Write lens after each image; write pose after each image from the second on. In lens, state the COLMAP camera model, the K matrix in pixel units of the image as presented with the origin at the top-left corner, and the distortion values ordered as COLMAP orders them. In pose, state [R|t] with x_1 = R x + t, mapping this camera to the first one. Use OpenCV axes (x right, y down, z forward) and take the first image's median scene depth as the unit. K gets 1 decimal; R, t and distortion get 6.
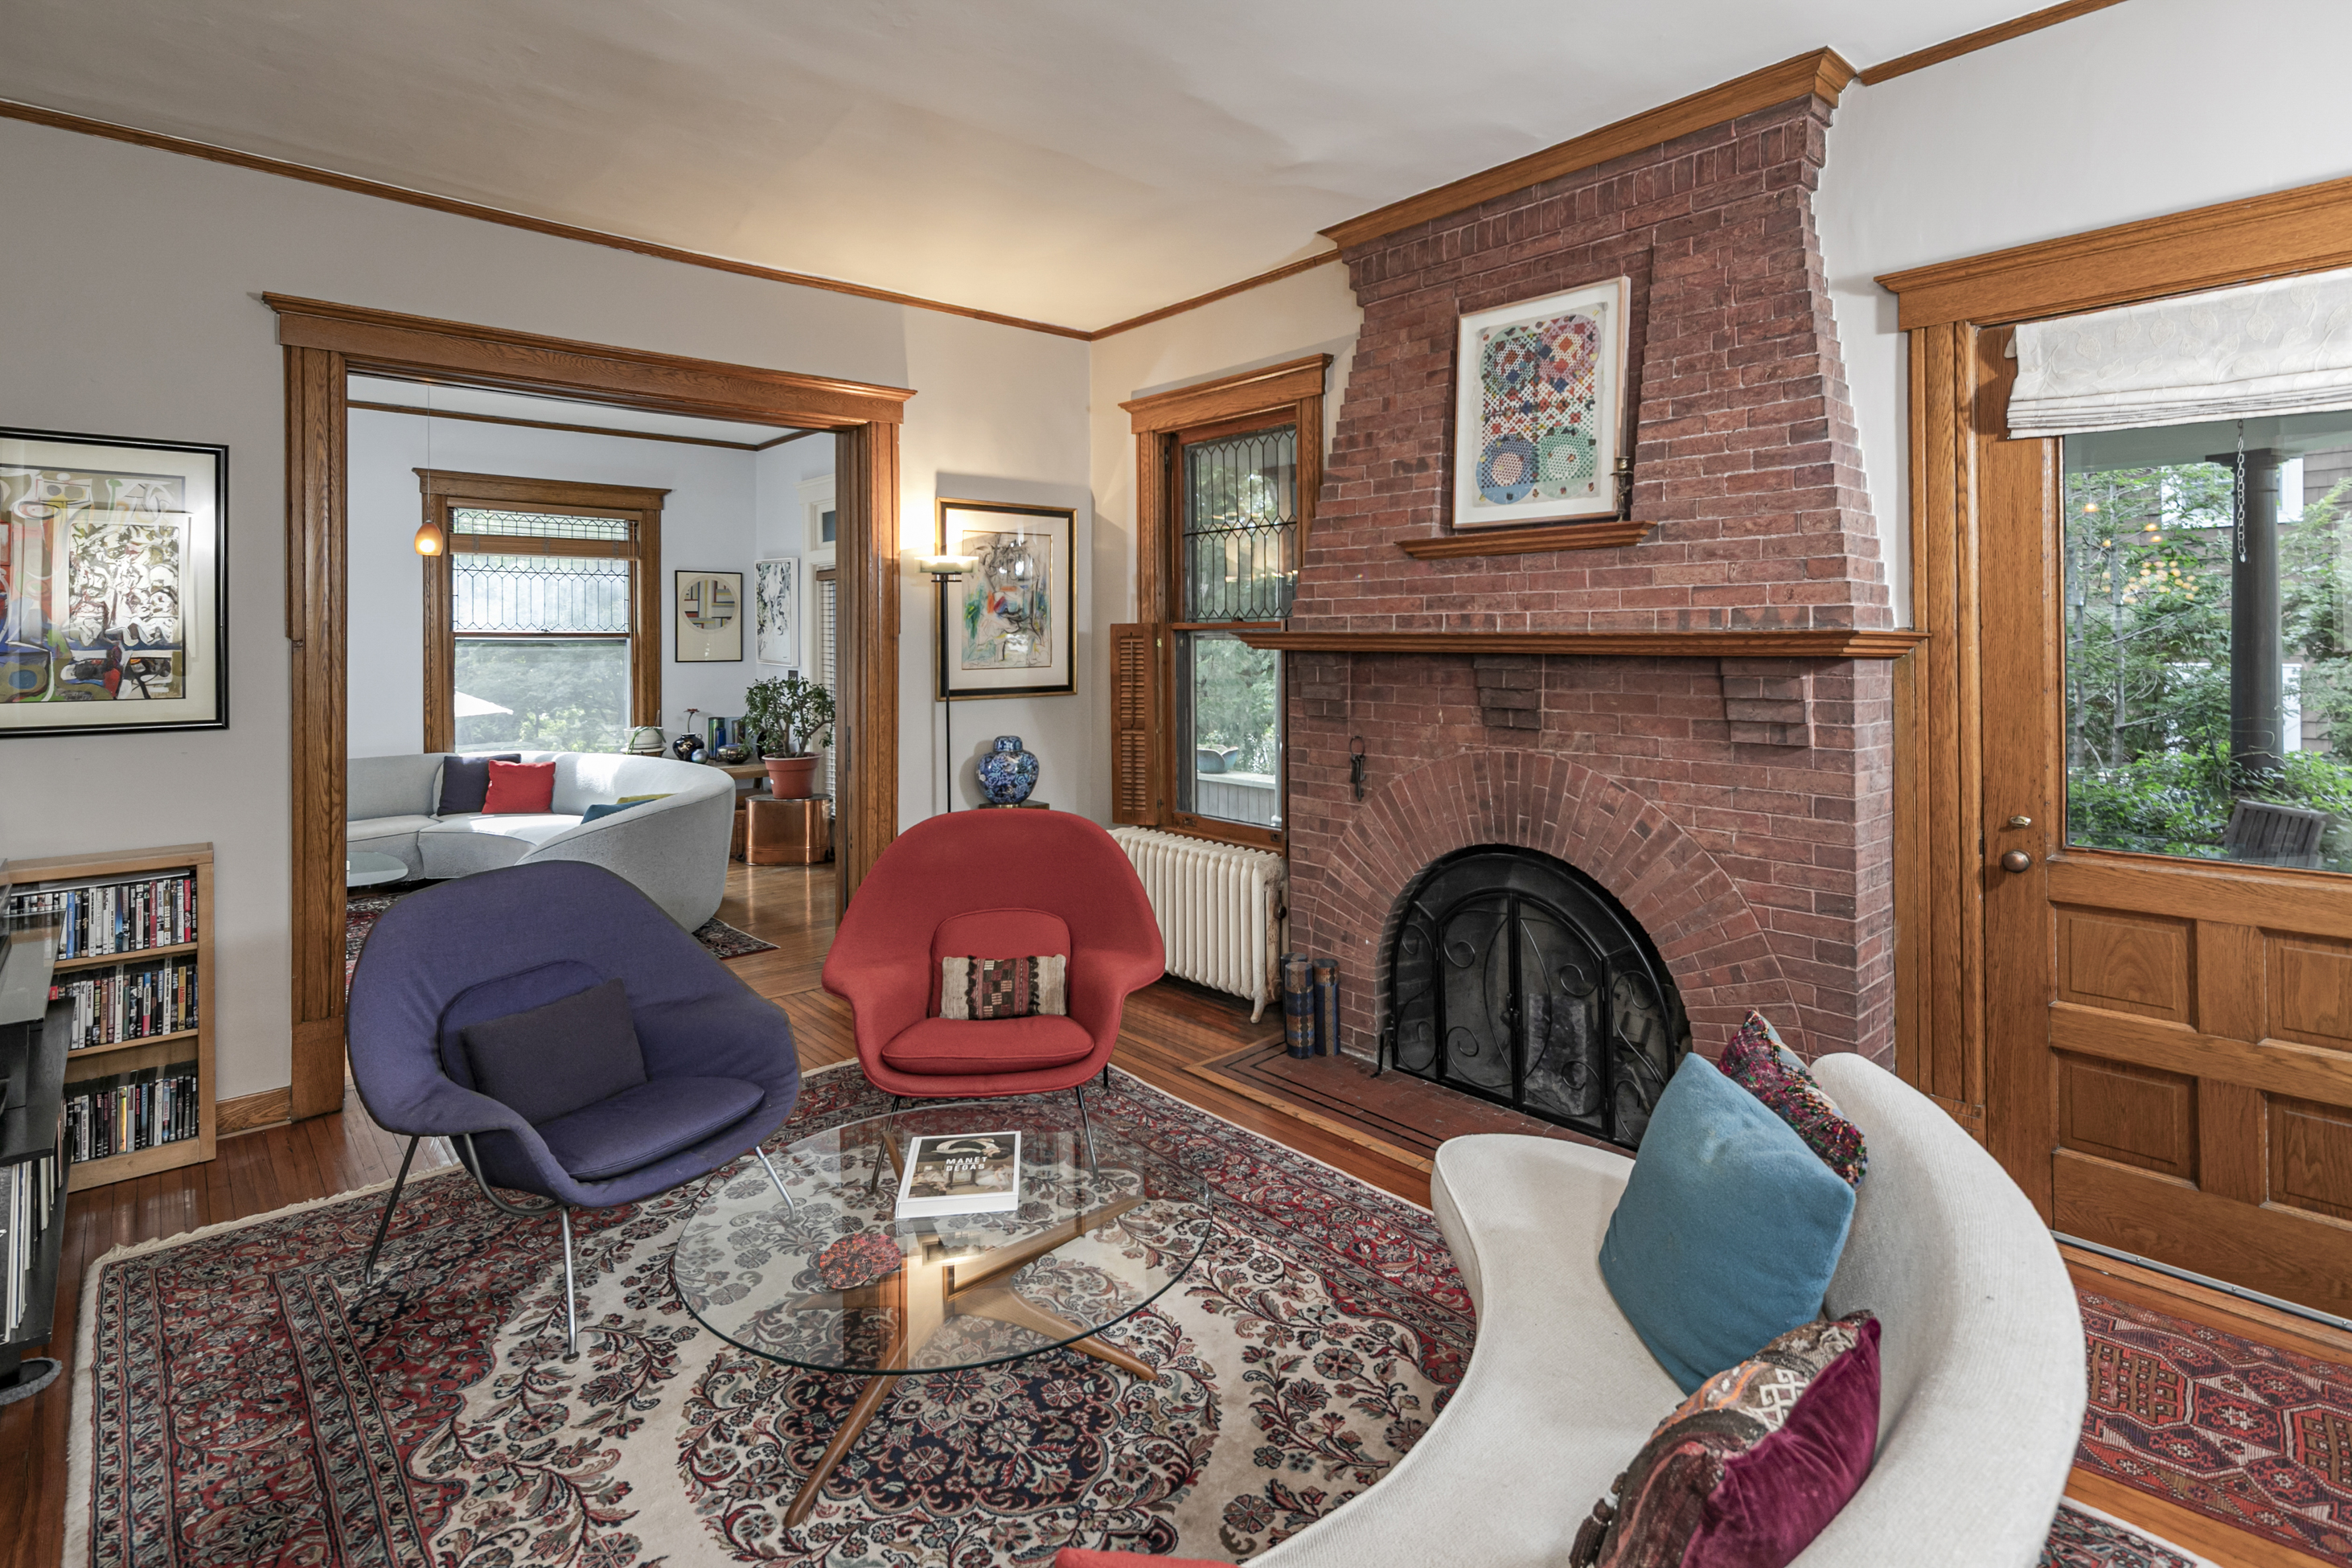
lens RADIAL K [[1154.9, 0, 1158.3], [0, 1154.9, 632.3], [0, 0, 1]] dist [0.019657, -0.007851]
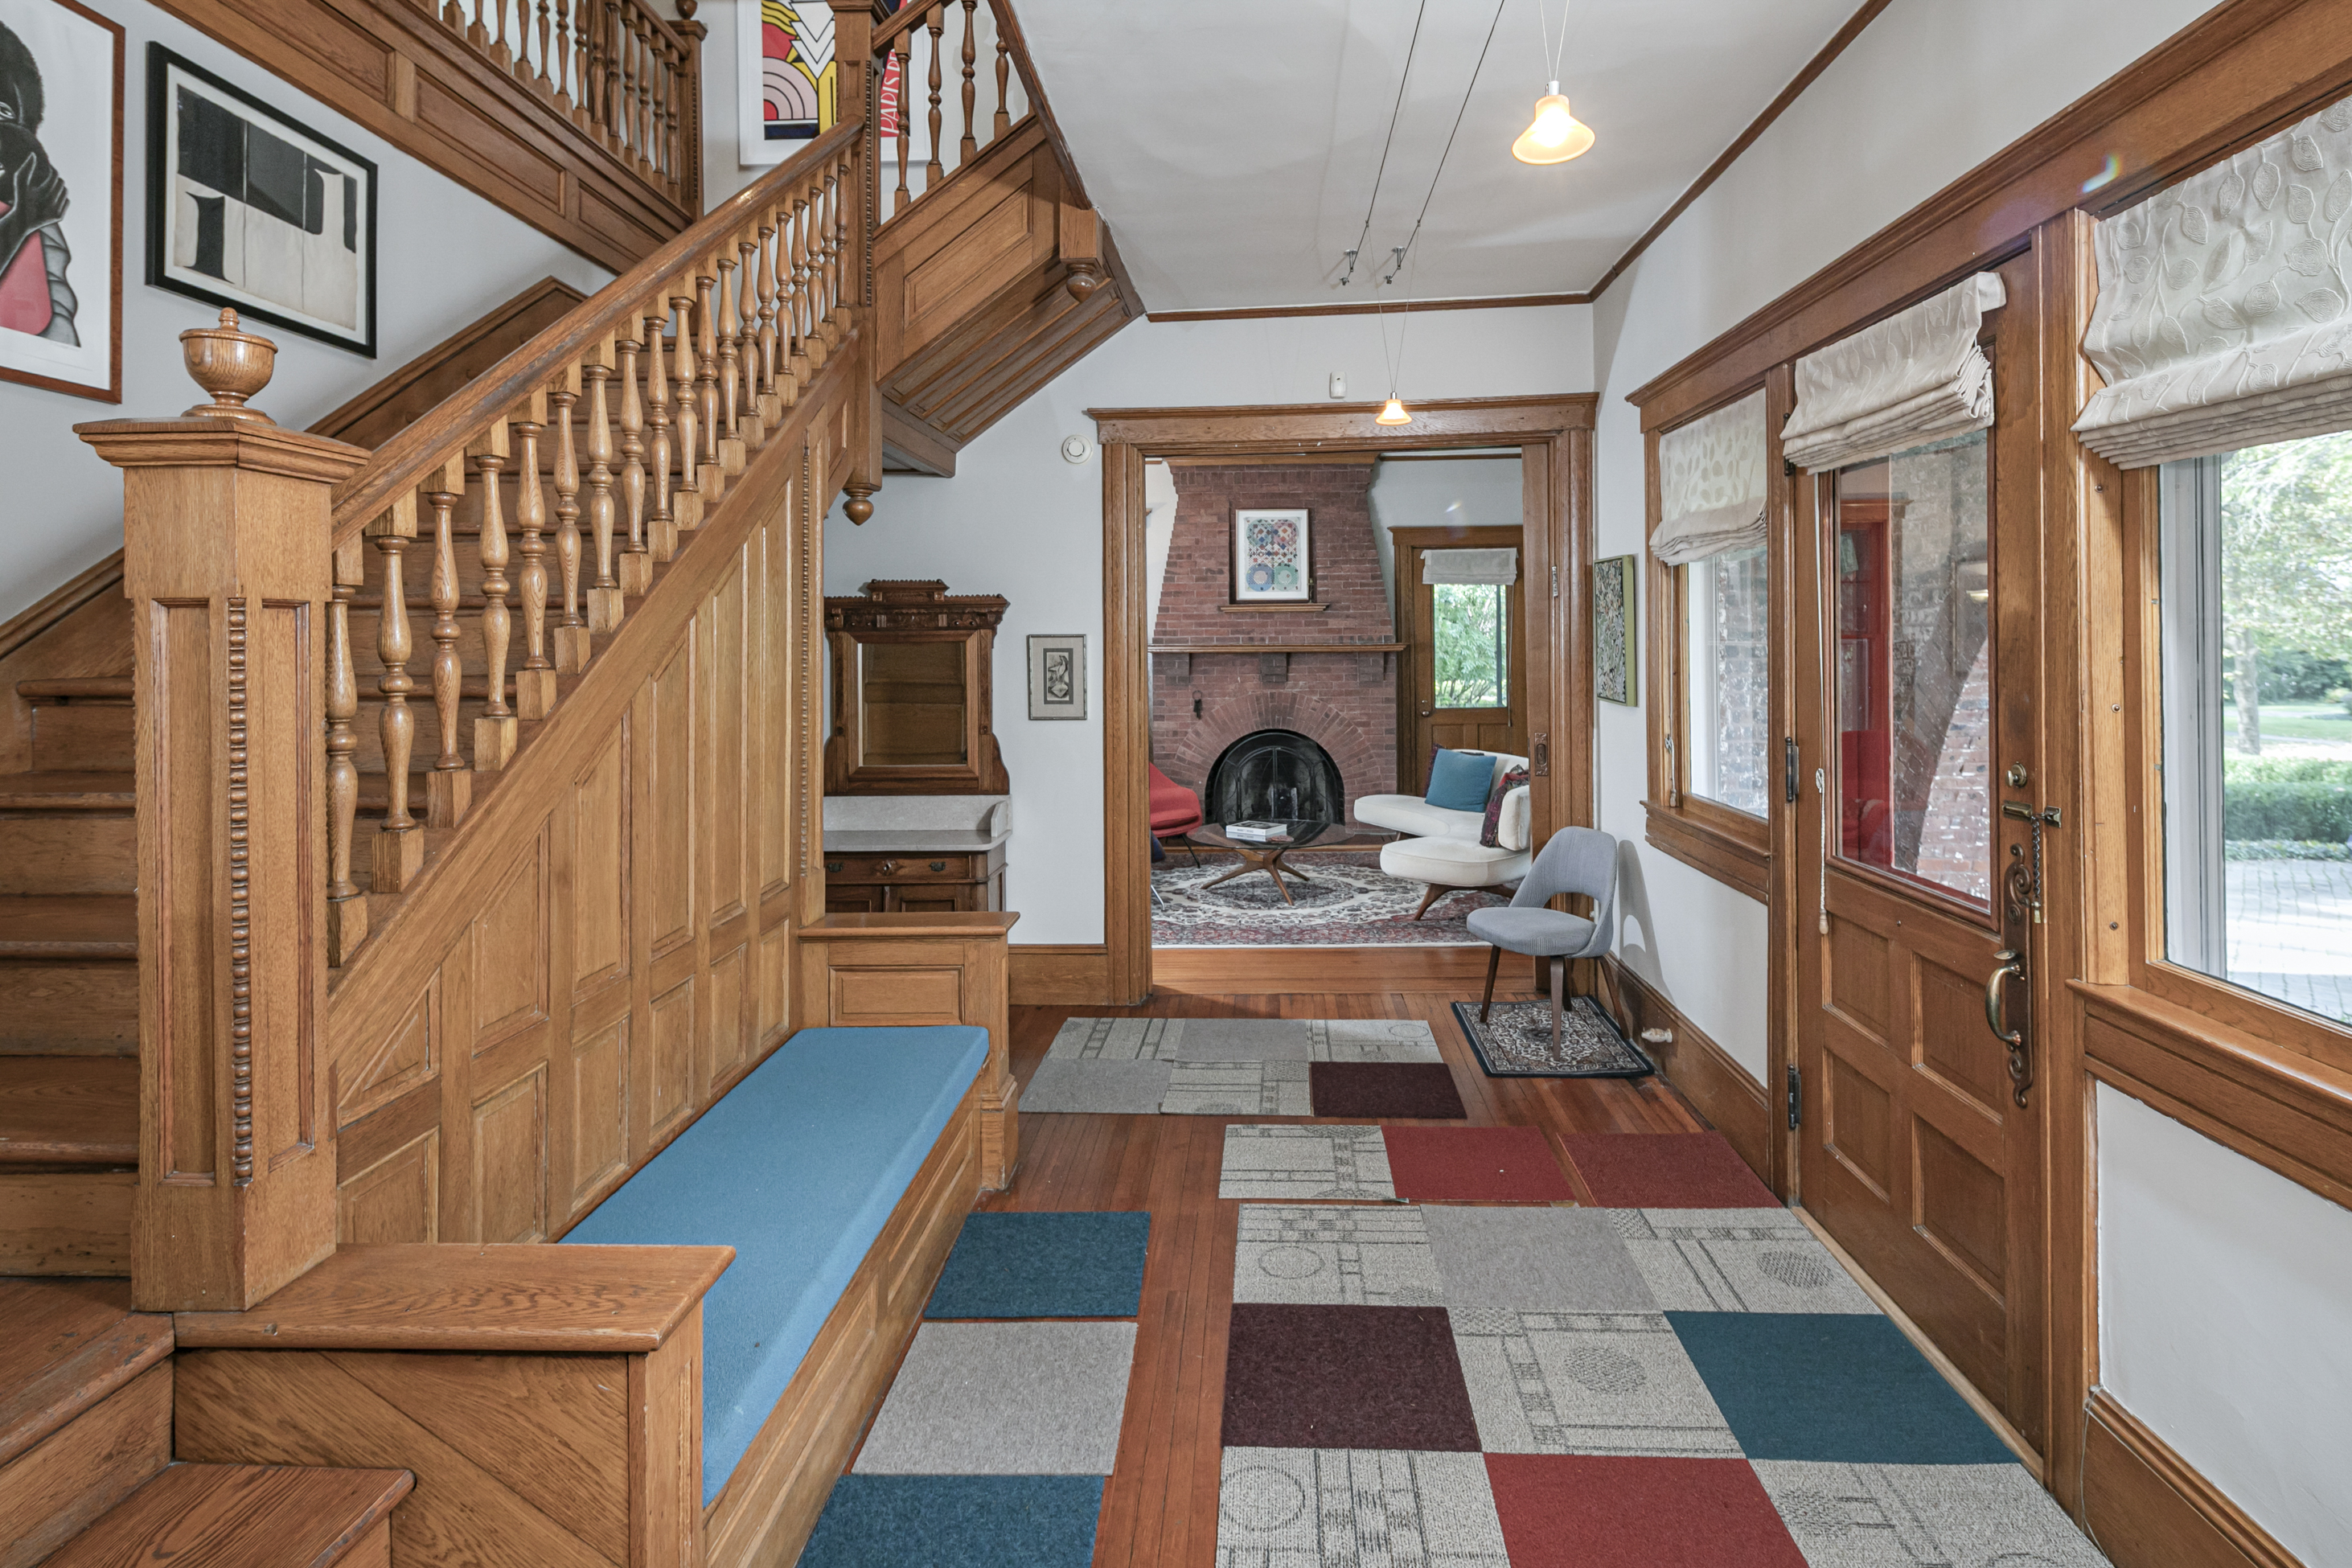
lens RADIAL K [[1186.1, 0, 1211.0], [0, 1186.1, 644.1], [0, 0, 1]] dist [0.020818, -0.009658]
pose [[0.681820, -0.001451, 0.731518, -1.645161], [0.003833, 0.999991, -0.001590, 0.003659], [-0.731510, 0.003888, 0.681820, -0.648469]]
